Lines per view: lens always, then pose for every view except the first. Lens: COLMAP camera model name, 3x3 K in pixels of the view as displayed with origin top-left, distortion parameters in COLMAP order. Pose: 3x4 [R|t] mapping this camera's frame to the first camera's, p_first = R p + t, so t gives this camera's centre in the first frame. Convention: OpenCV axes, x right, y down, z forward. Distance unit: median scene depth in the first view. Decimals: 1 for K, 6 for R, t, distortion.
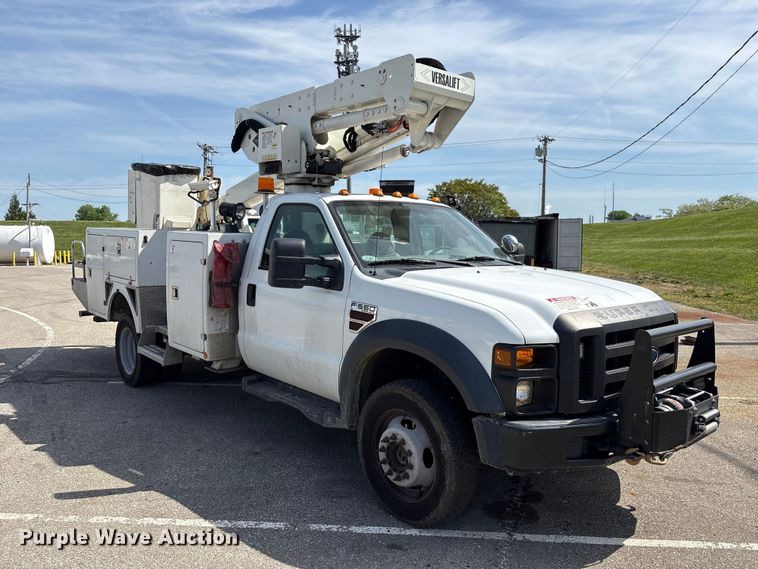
lens RADIAL K [[570.4, 0, 380.8], [0, 570.4, 284.8], [0, 0, 1]] dist [0.050967, -0.057474]
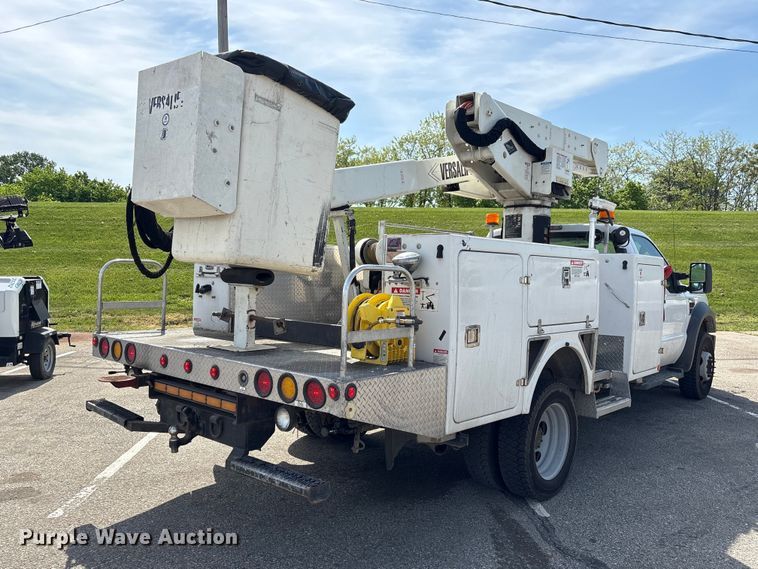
lens RADIAL K [[618.3, 0, 379.0], [0, 618.3, 284.5], [0, 0, 1]] dist [0.028387, -0.009041]
pose [[-0.109545, -0.042256, 0.993083, -1.476465], [0.066460, 0.996549, 0.049734, -0.135499], [-0.991758, 0.071449, -0.106358, 1.705338]]
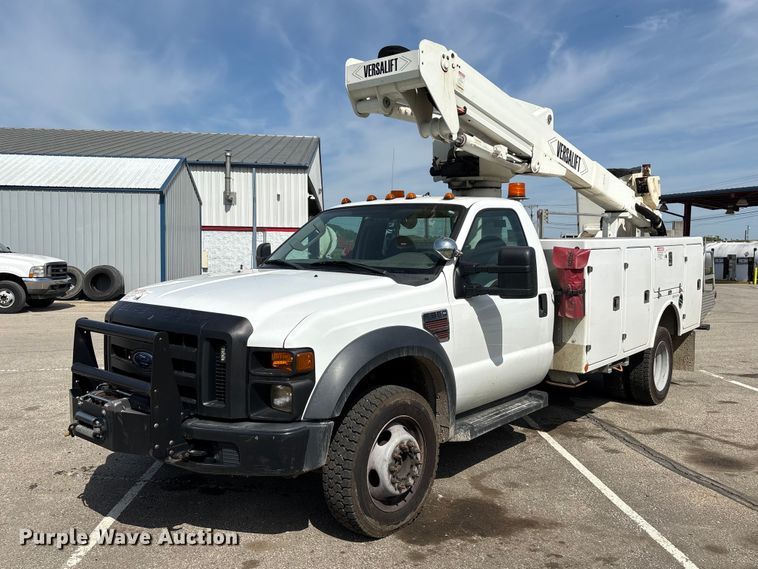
lens RADIAL K [[644.7, 0, 379.0], [0, 644.7, 284.5], [0, 0, 1]] dist [0.030732, -0.004904]
pose [[0.140960, 0.051701, -0.988664, 1.118411], [-0.087788, 0.995354, 0.039534, -0.053998], [0.986115, 0.081220, 0.144844, 0.857402]]
